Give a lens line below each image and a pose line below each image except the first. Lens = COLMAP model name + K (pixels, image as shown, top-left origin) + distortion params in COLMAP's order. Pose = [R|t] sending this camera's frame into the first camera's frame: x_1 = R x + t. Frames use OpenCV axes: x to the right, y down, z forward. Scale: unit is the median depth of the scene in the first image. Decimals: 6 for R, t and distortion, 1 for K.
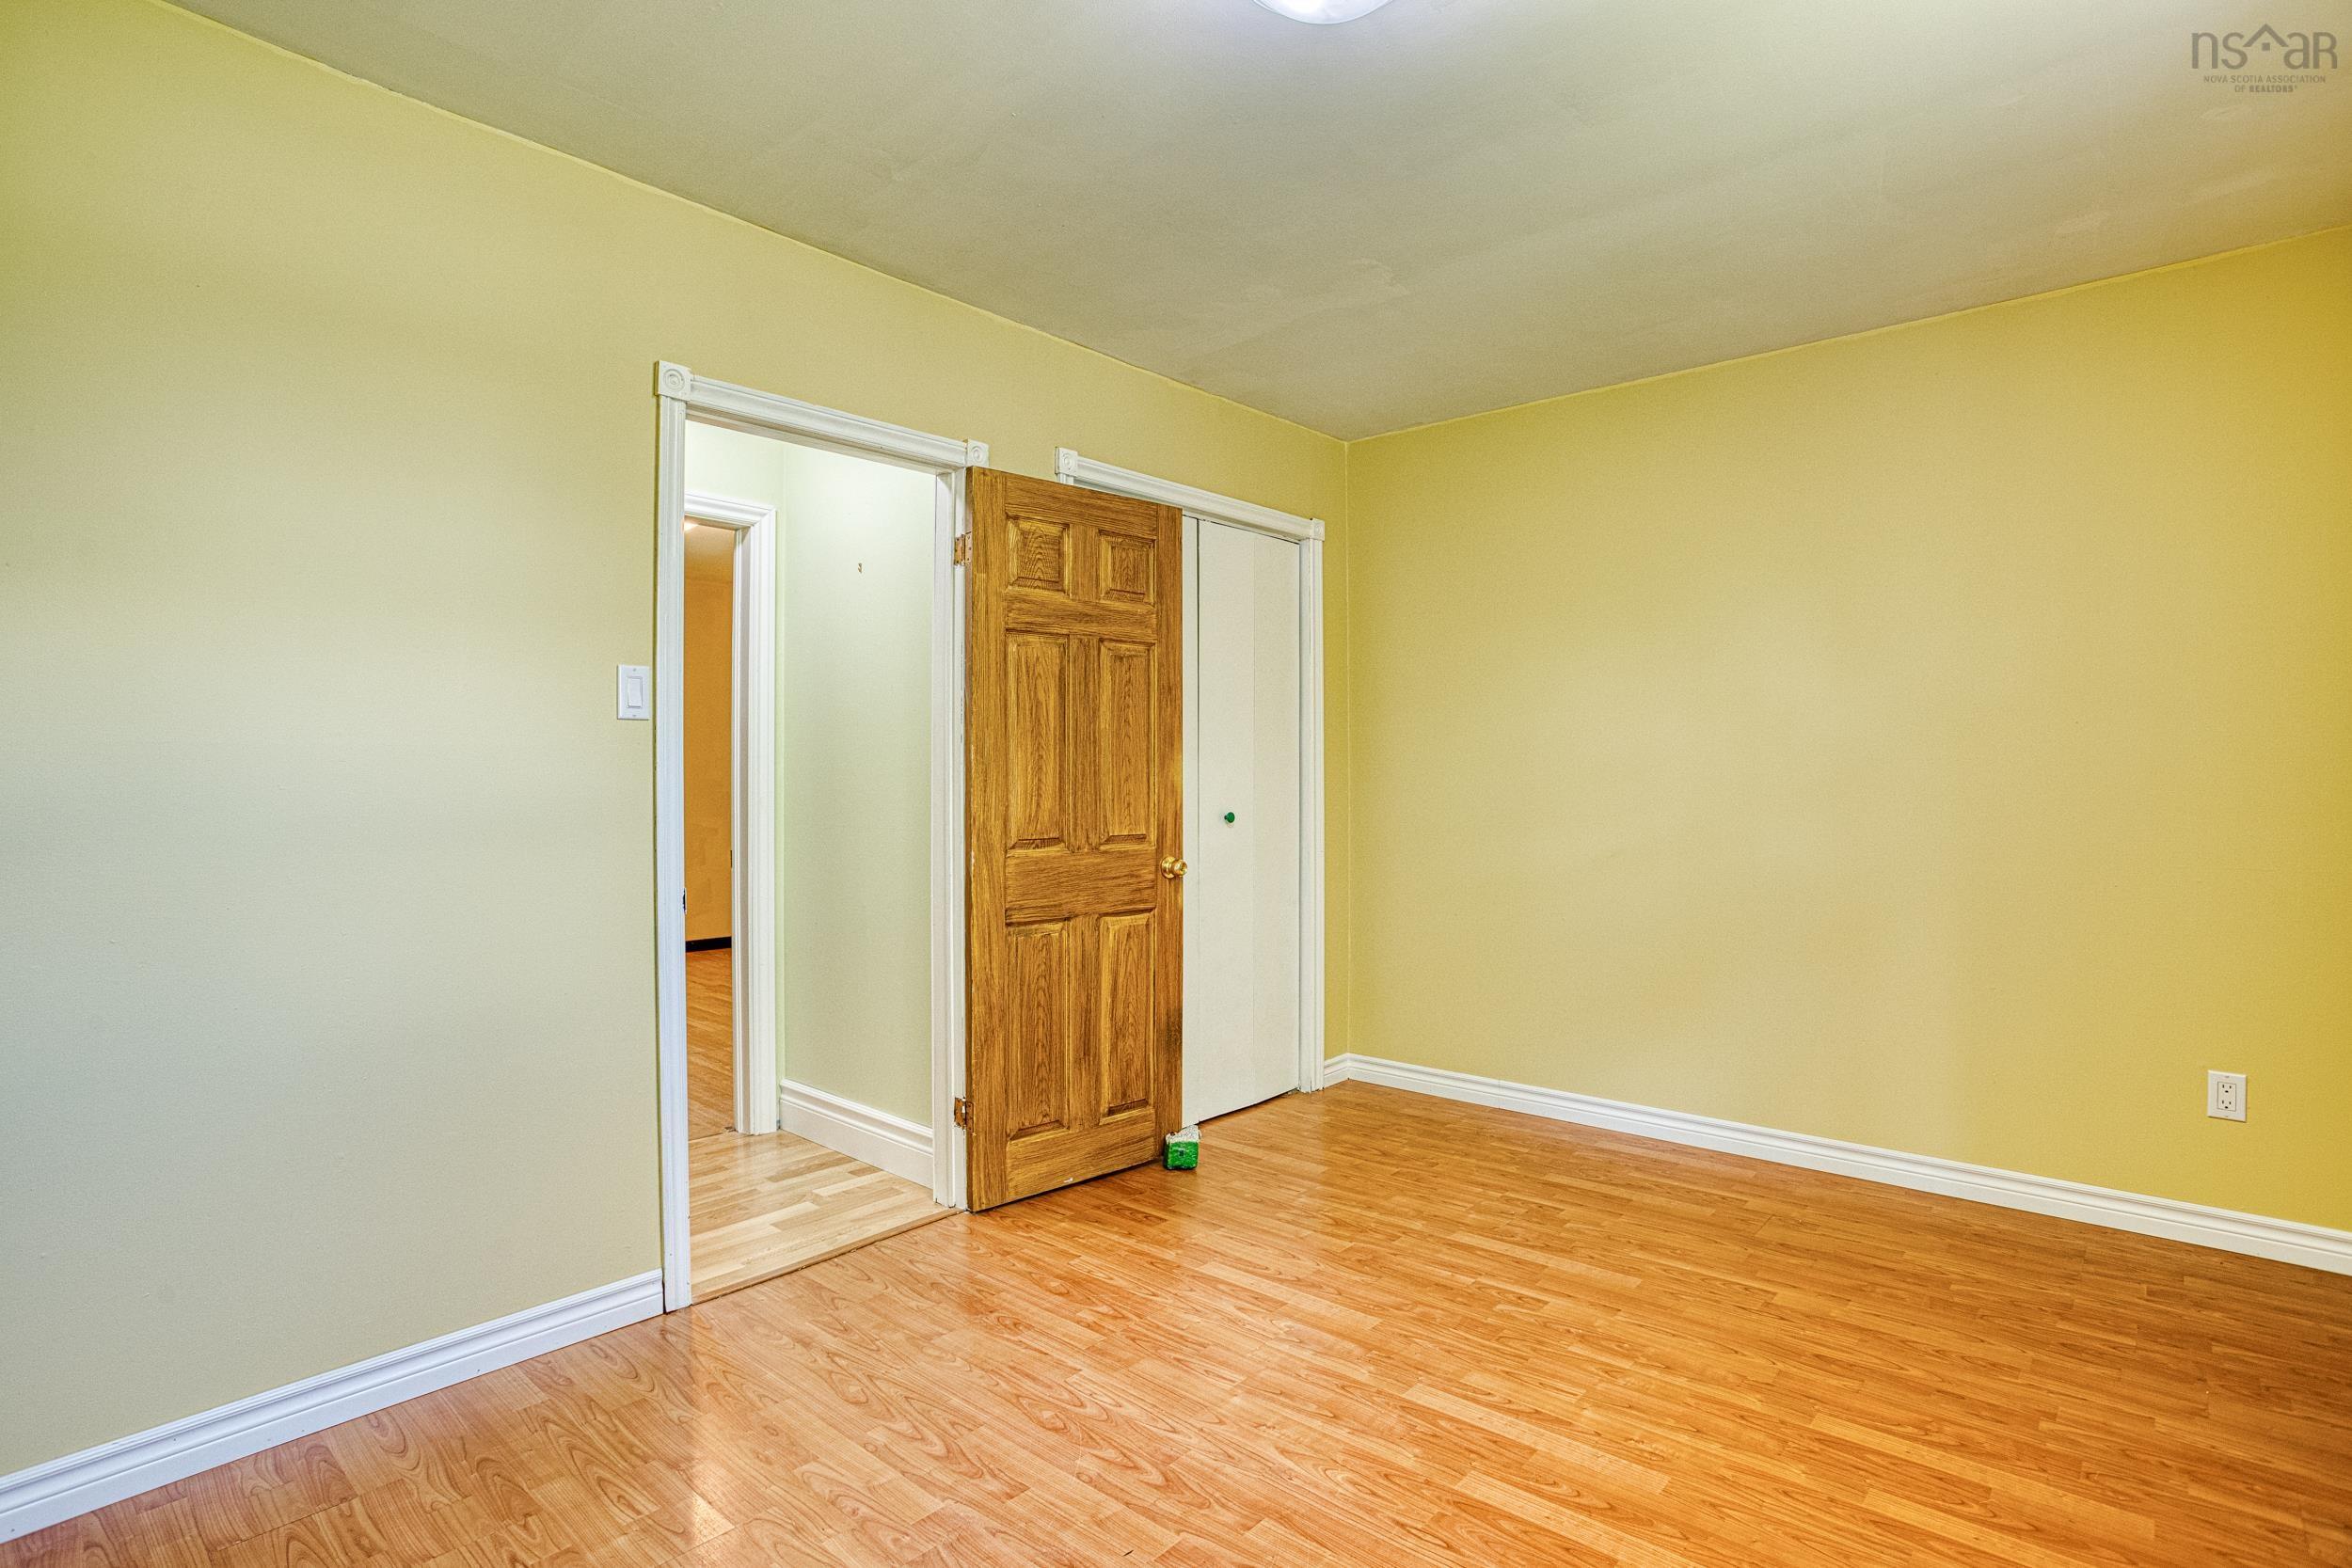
lens RADIAL K [[1152.9, 0, 1135.5], [0, 1152.9, 777.7], [0, 0, 1]] dist [-0.048810, 0.011926]
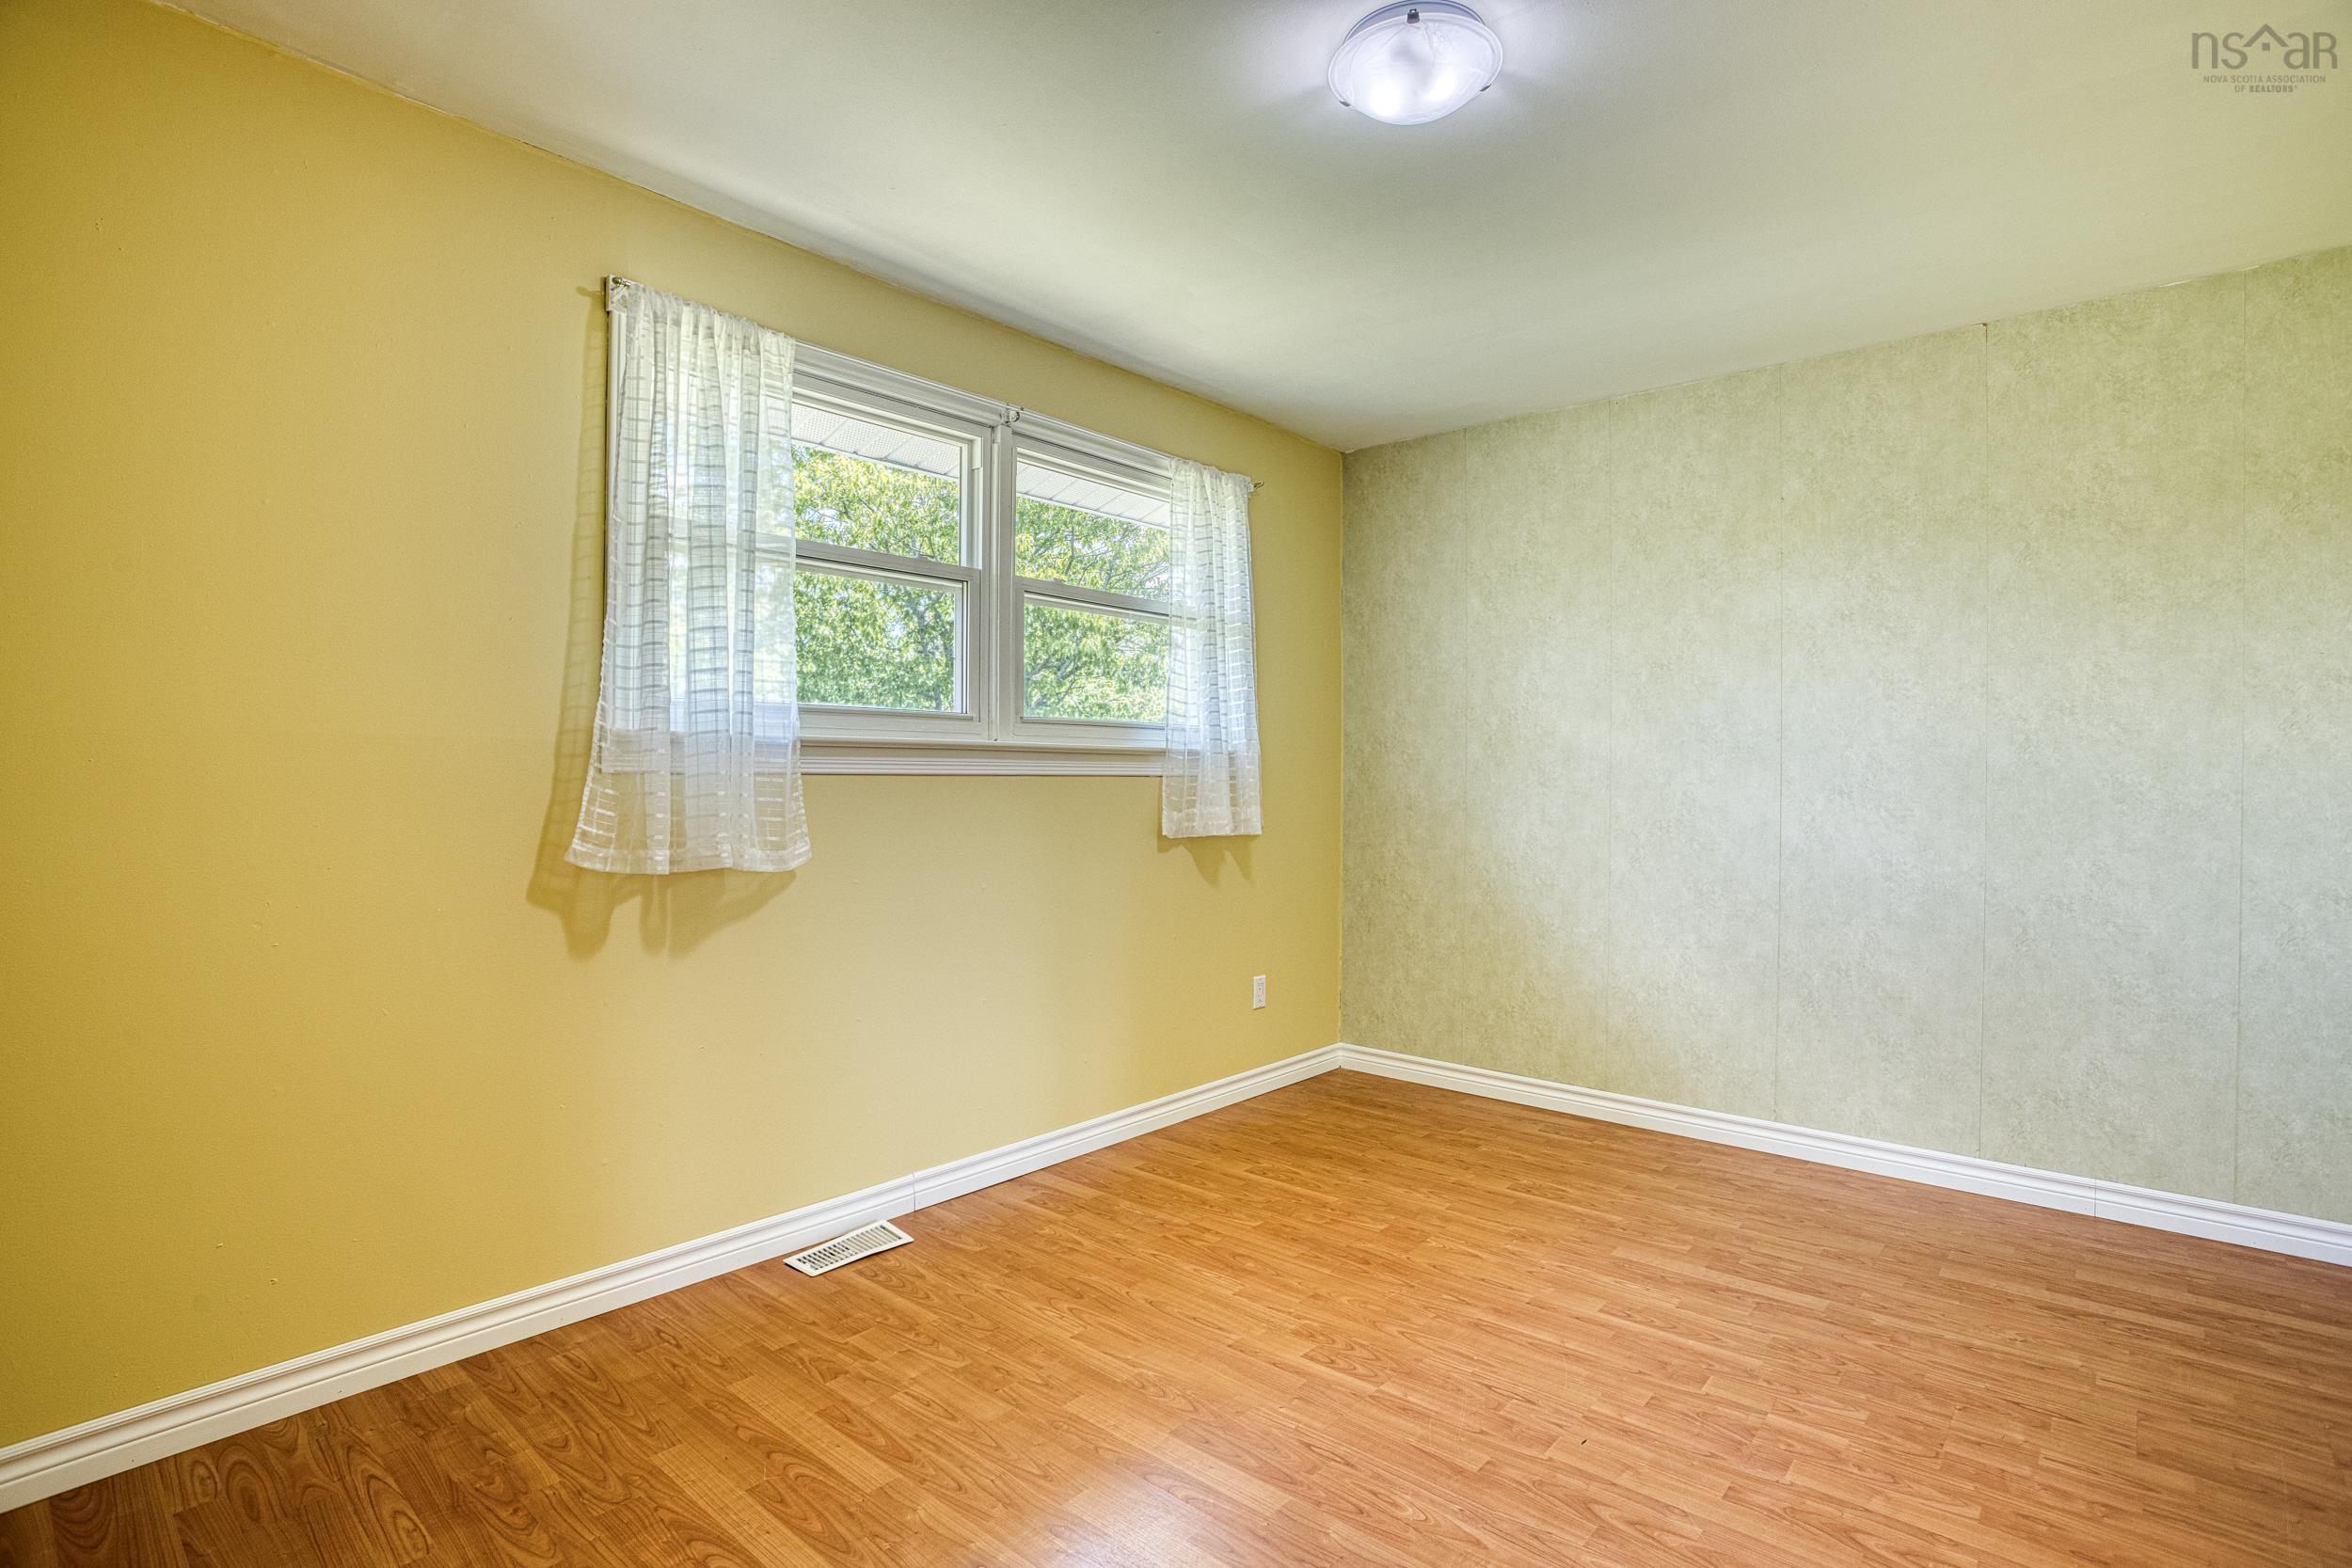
lens RADIAL K [[1152.9, 0, 1178.3], [0, 1152.9, 787.5], [0, 0, 1]] dist [-0.048810, 0.011926]
pose [[-0.999431, -0.001884, -0.033670, 0.327658], [-0.001995, 0.999993, 0.003283, 0.009316], [0.033663, 0.003348, -0.999428, 1.558869]]
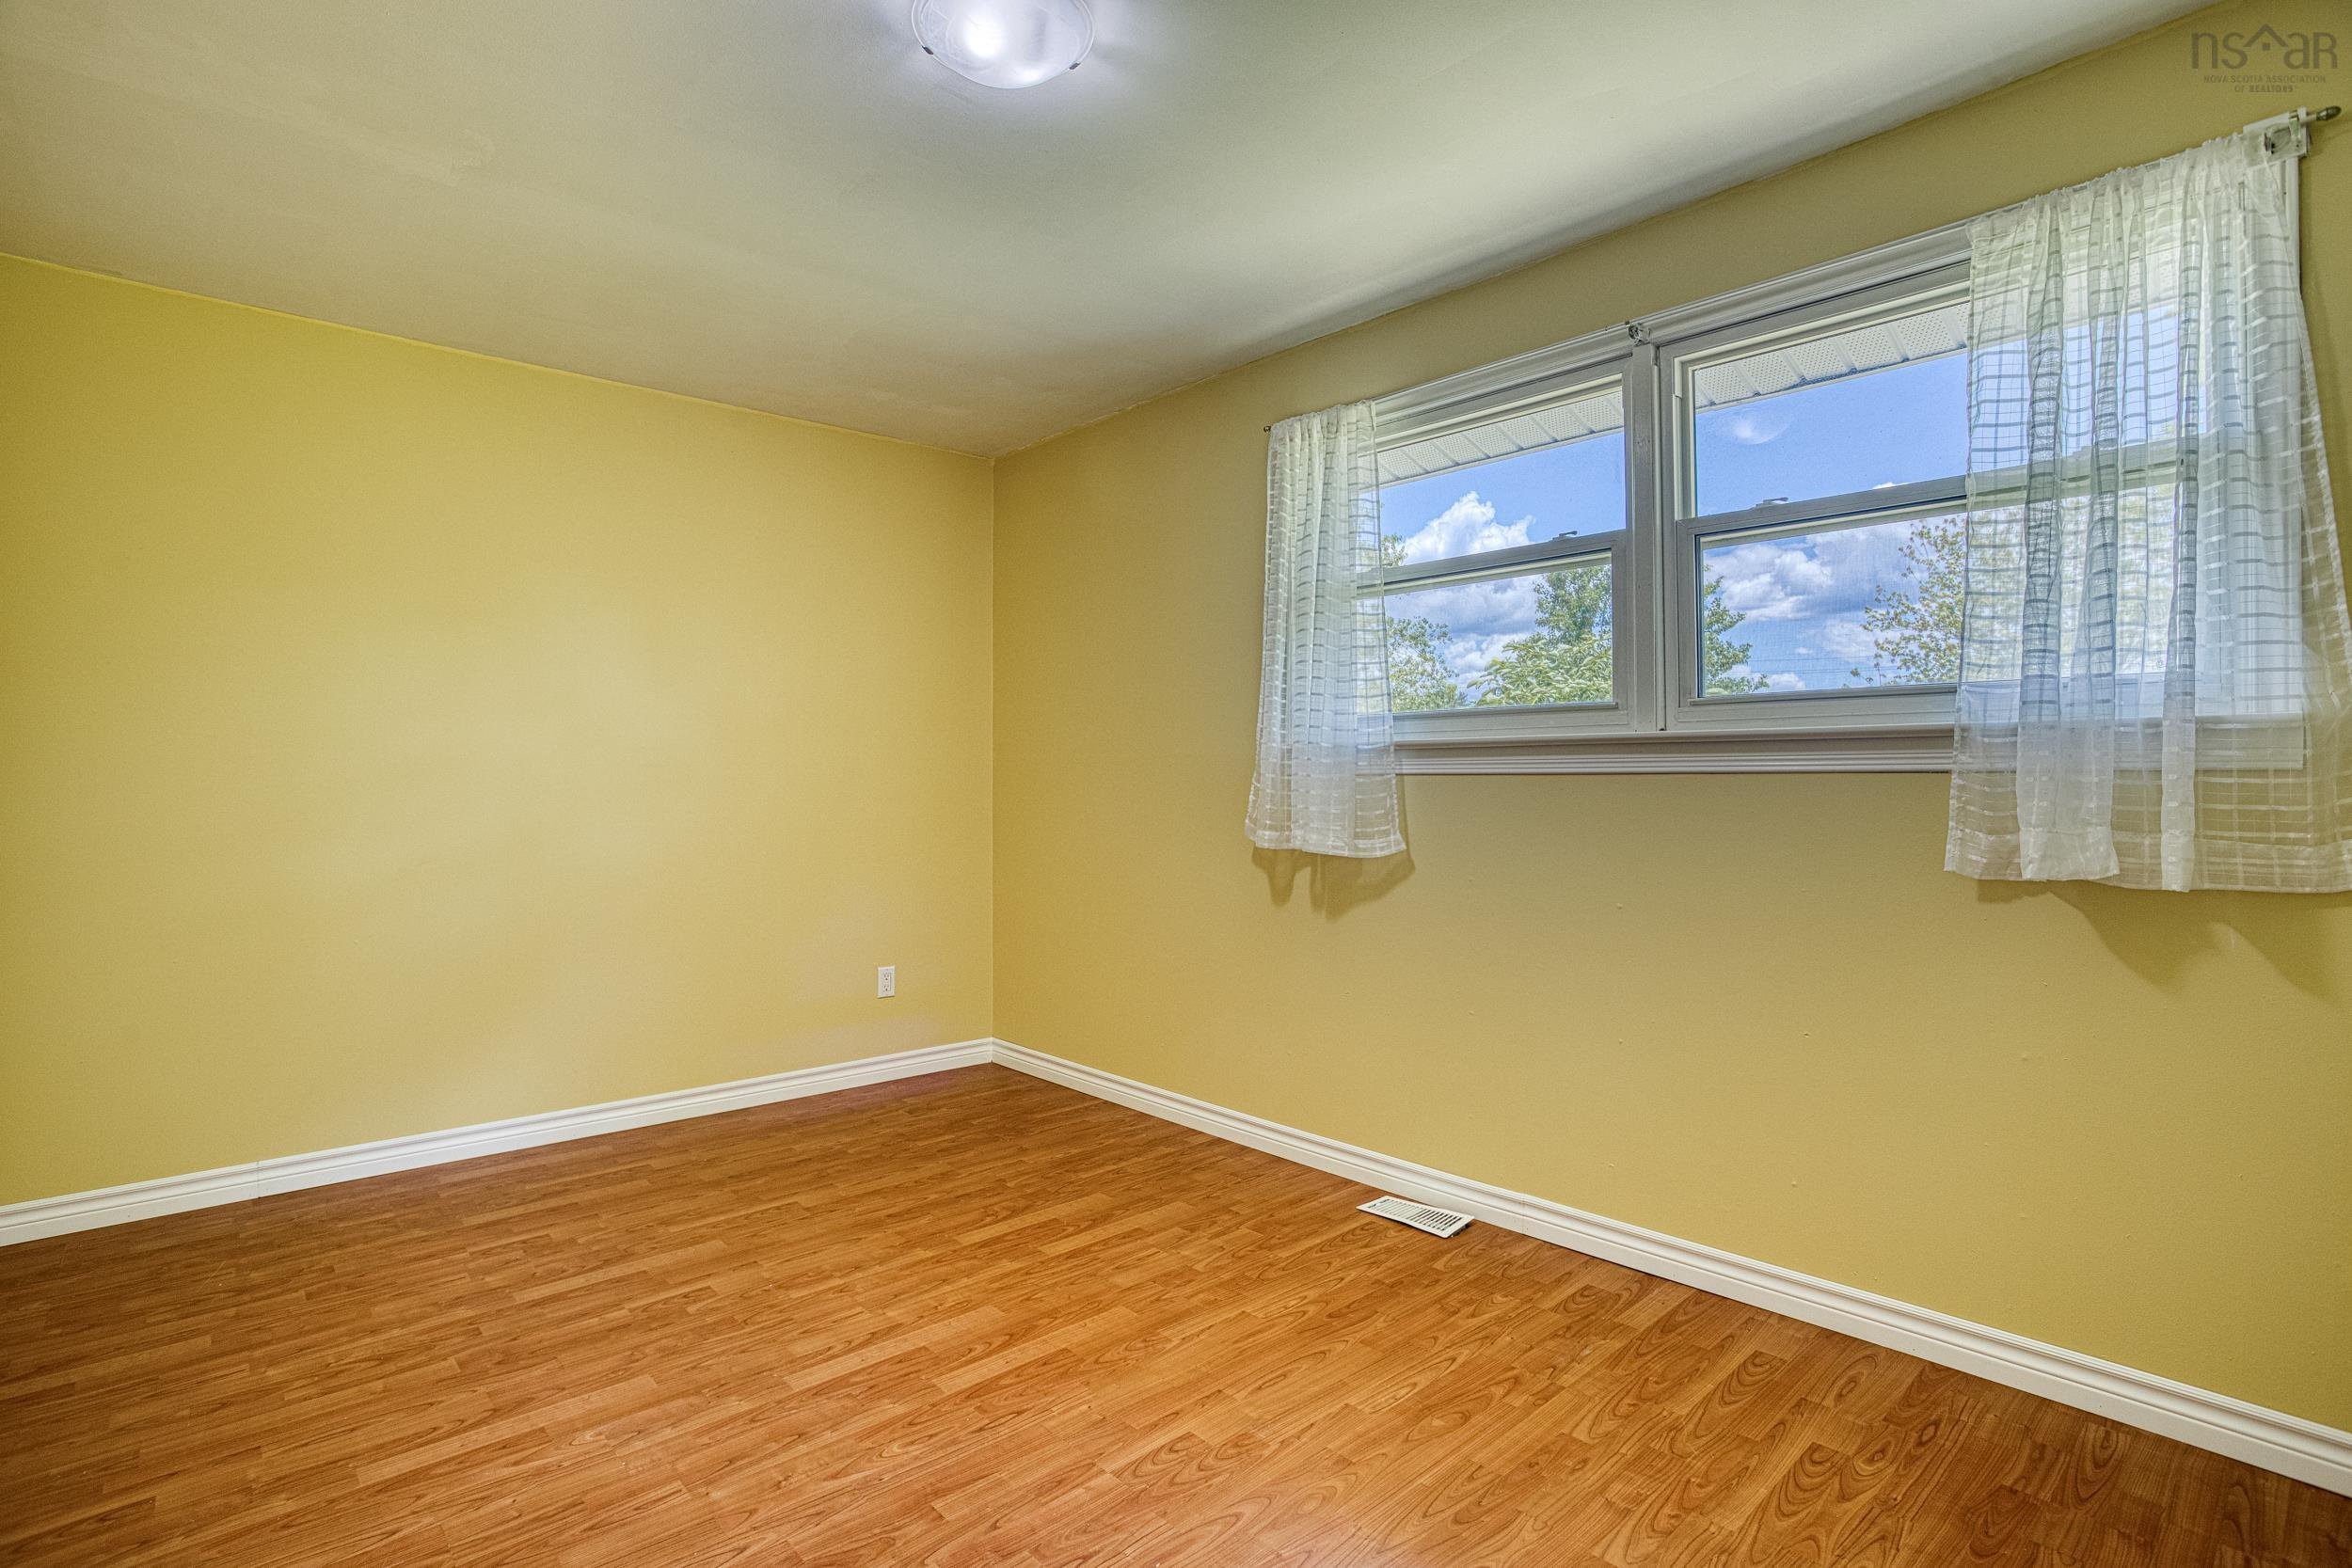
lens RADIAL K [[1152.9, 0, 1172.0], [0, 1152.9, 787.8], [0, 0, 1]] dist [-0.048810, 0.011926]
pose [[0.090641, -0.006730, 0.995861, -0.661729], [-0.000265, 0.999977, 0.006782, 0.005779], [-0.995884, -0.000879, 0.090637, 0.529388]]
